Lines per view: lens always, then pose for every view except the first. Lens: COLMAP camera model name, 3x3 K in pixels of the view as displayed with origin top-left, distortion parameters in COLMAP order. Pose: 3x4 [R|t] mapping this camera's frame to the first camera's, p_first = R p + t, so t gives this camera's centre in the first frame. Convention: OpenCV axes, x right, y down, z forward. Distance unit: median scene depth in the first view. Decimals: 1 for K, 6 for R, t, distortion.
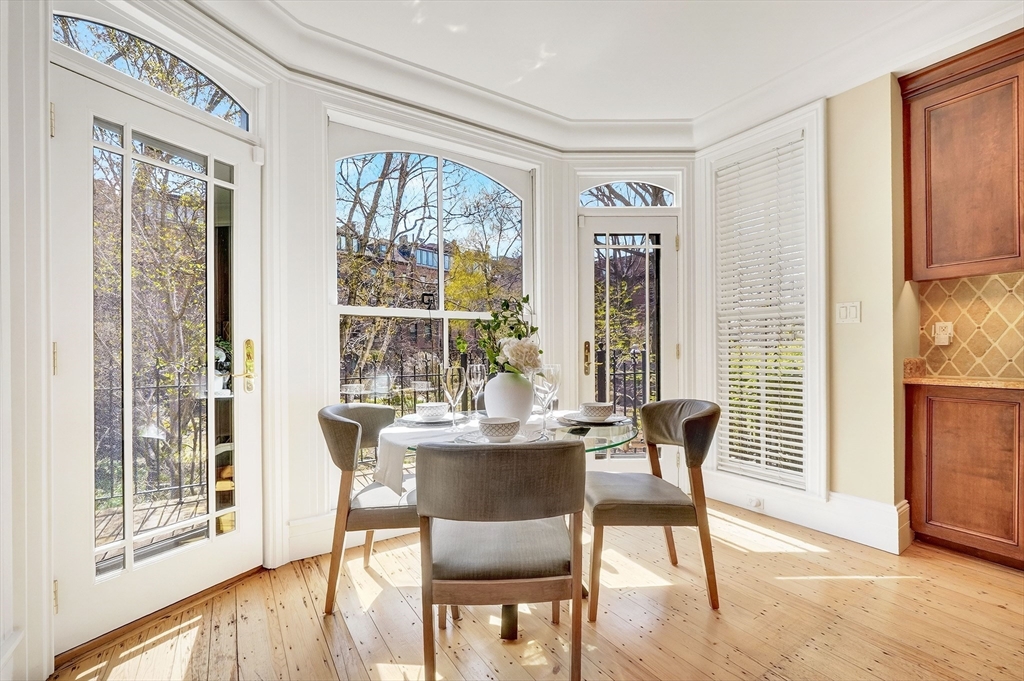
lens RADIAL K [[440.7, 0, 514.1], [0, 440.7, 348.8], [0, 0, 1]] dist [0.000292, 0.000327]
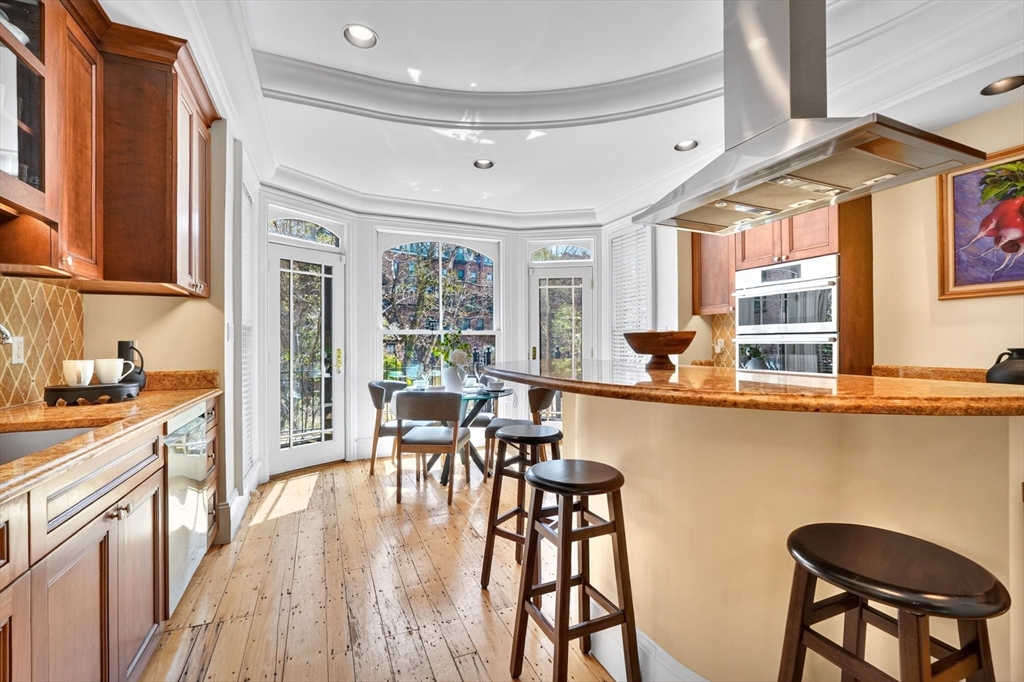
lens RADIAL K [[440.7, 0, 513.1], [0, 440.7, 342.3], [0, 0, 1]] dist [0.000292, 0.000327]
pose [[0.983767, 0.003971, -0.179405, 0.538770], [-0.002806, 0.999973, 0.006746, -0.061891], [0.179427, -0.006133, 0.983752, -0.836366]]
